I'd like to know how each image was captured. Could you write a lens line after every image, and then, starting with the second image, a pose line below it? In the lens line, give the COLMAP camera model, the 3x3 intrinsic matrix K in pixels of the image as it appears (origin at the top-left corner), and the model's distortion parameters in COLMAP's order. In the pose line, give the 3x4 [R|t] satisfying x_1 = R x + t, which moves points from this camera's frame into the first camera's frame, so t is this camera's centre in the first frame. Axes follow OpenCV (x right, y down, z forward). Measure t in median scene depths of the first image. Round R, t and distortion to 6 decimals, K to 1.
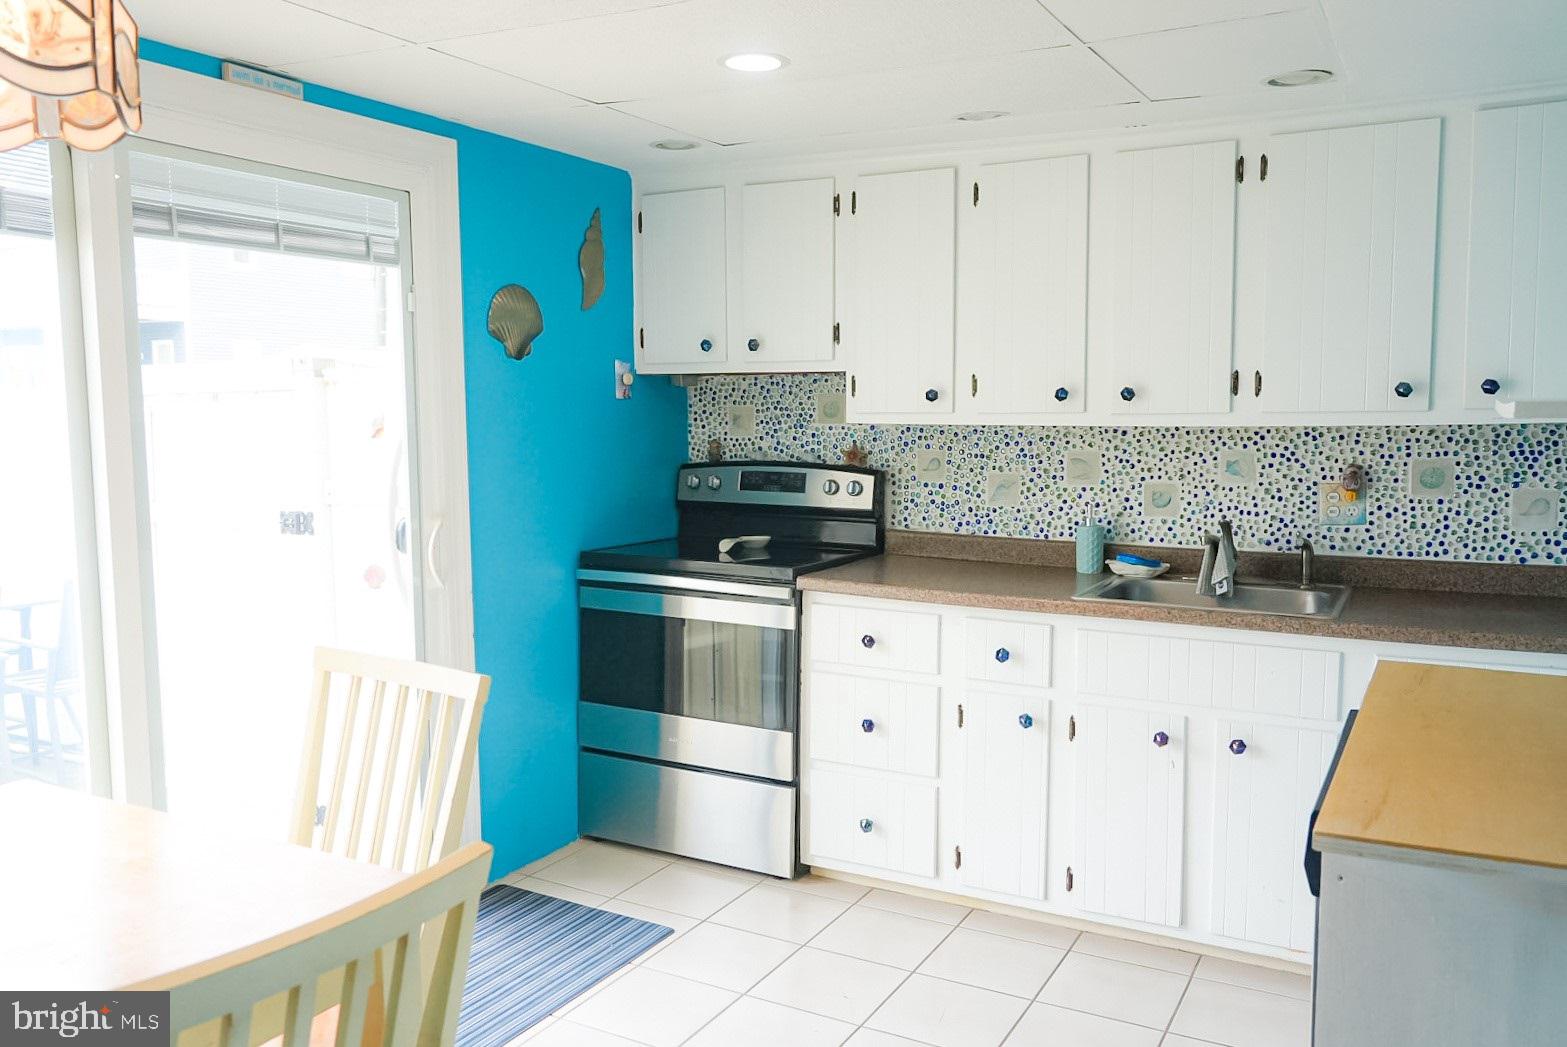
lens RADIAL K [[1243.4, 0, 783.5], [0, 1243.4, 523.5], [0, 0, 1]] dist [-0.000250, 0.000711]
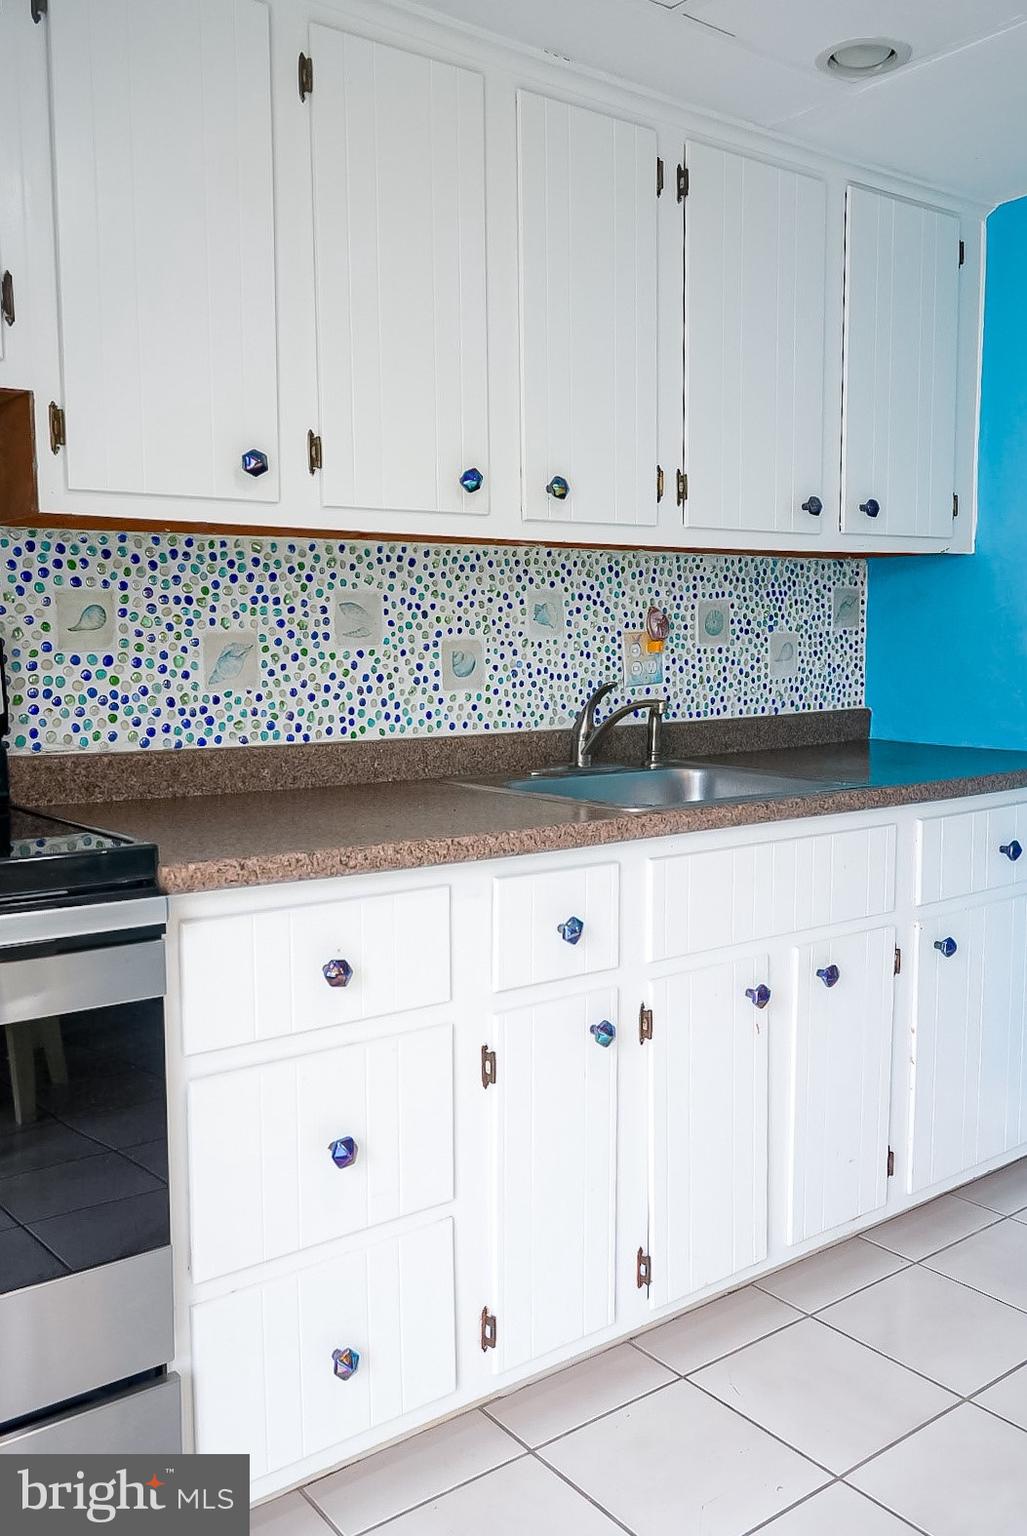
lens RADIAL K [[1264.6, 0, 513.5], [0, 1264.6, 768.0], [0, 0, 1]] dist [-0.011920, 0.002483]
pose [[0.414411, -0.095173, 0.905100, -0.303429], [0.090865, 0.993875, 0.062904, -0.004198], [-0.905542, 0.056174, 0.420520, 0.696858]]
